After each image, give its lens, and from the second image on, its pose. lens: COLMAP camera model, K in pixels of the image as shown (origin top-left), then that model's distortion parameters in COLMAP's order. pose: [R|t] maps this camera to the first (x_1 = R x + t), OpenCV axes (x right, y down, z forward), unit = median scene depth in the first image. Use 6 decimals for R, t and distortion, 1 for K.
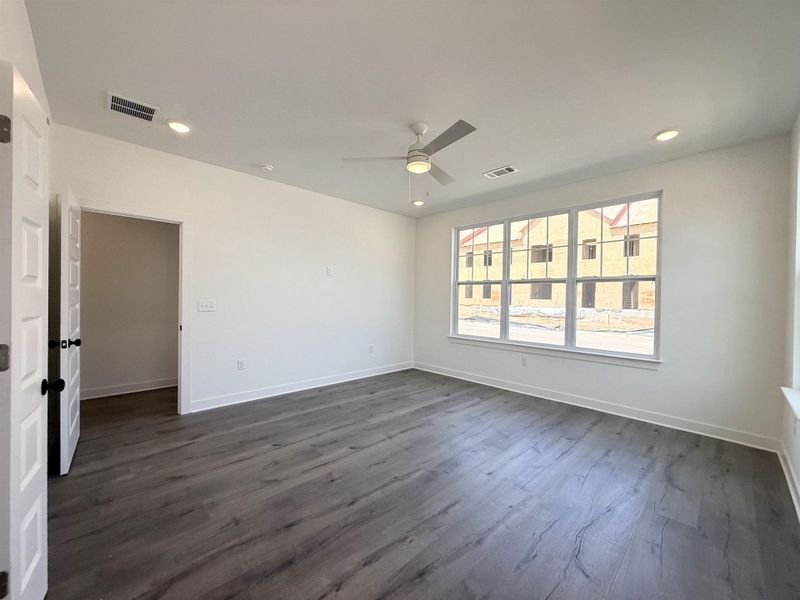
lens RADIAL K [[318.0, 0, 399.5], [0, 318.0, 304.3], [0, 0, 1]] dist [0.003978, 0.000334]
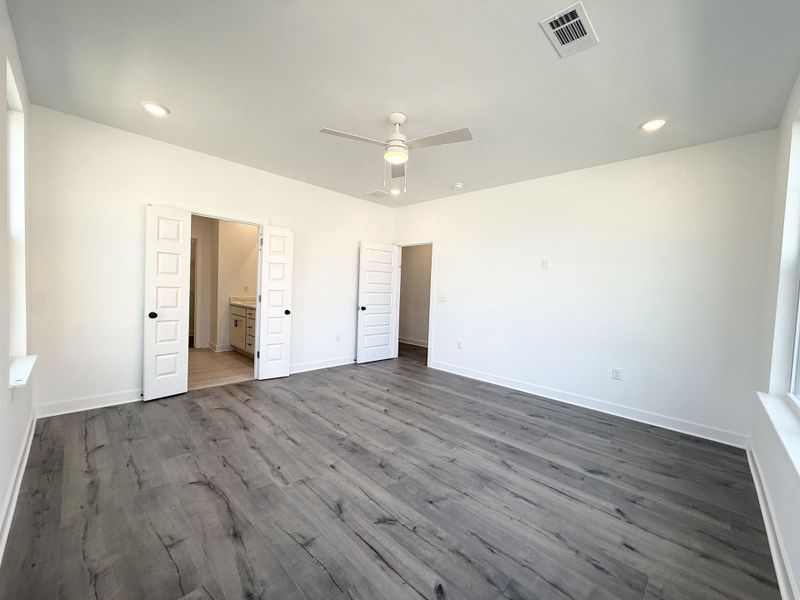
lens RADIAL K [[318.0, 0, 395.2], [0, 318.0, 301.4], [0, 0, 1]] dist [0.003978, 0.000334]
pose [[0.025189, 0.025986, -0.999345, 0.797892], [-0.059791, 0.997912, 0.024442, 0.000242], [0.997893, 0.059136, 0.026691, 0.732694]]
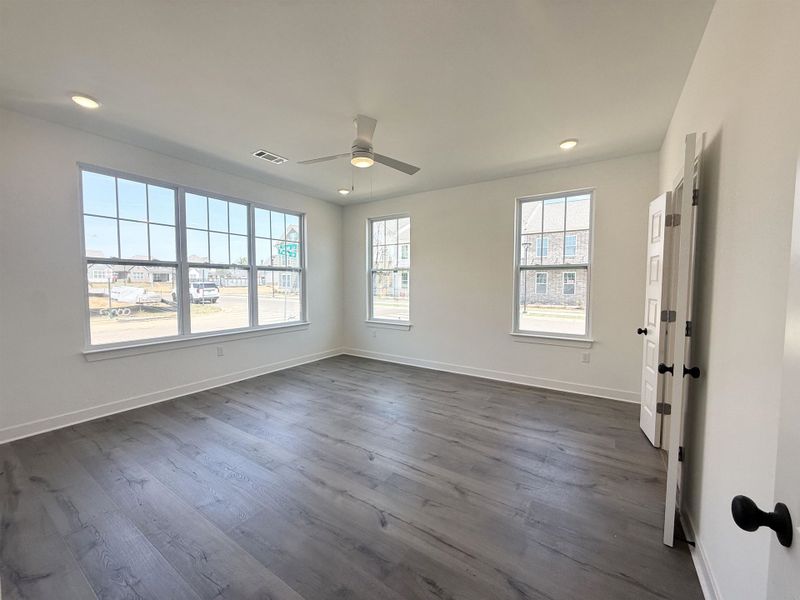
lens RADIAL K [[318.0, 0, 396.9], [0, 318.0, 301.4], [0, 0, 1]] dist [0.003978, 0.000334]
pose [[-0.215854, -0.066474, 0.974160, -0.743491], [0.015282, 0.997328, 0.071441, -0.032750], [-0.976306, 0.030308, -0.214261, 0.827591]]
